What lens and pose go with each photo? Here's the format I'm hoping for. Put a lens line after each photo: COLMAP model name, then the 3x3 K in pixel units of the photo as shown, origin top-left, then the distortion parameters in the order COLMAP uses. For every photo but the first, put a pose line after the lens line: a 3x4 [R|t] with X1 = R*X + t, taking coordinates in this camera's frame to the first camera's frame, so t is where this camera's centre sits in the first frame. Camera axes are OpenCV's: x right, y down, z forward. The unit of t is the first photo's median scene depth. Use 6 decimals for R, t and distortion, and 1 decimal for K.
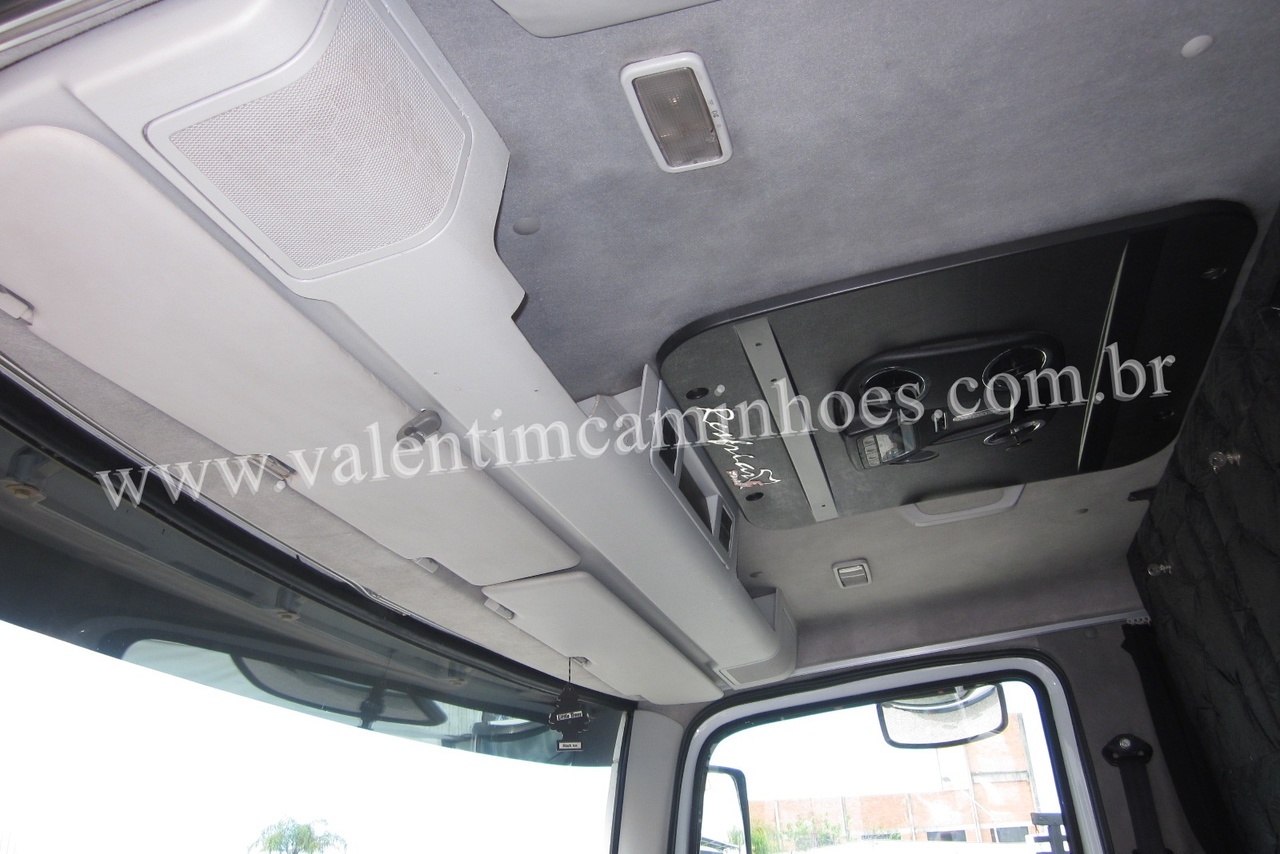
lens RADIAL K [[1048.9, 0, 640.2], [0, 1048.9, 423.1], [0, 0, 1]] dist [-0.035633, -0.008704]
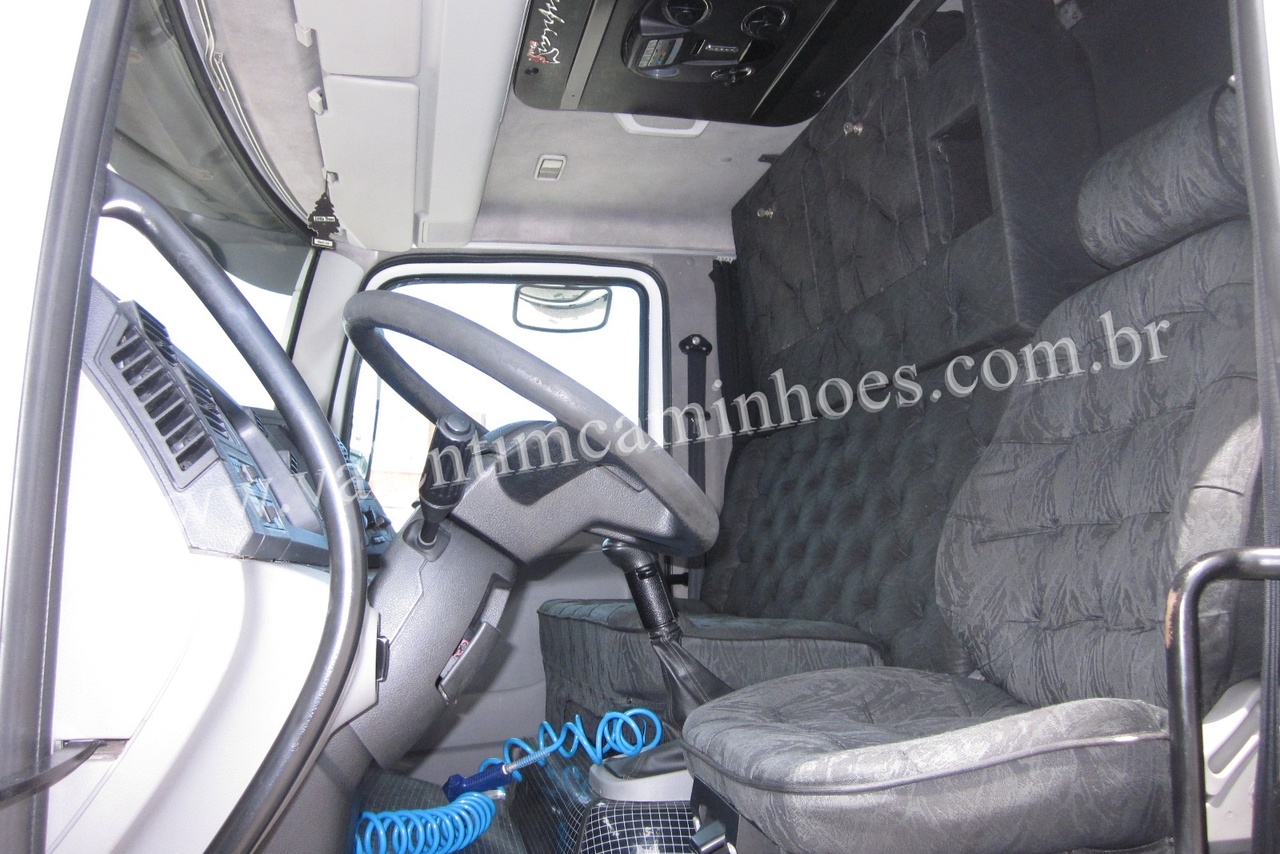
lens RADIAL K [[1048.9, 0, 636.4], [0, 1048.9, 430.6], [0, 0, 1]] dist [-0.035633, -0.008704]
pose [[0.876051, 0.135217, 0.462873, -0.276675], [-0.264800, 0.937103, 0.227419, 0.141011], [-0.403008, -0.321799, 0.856755, -0.251334]]
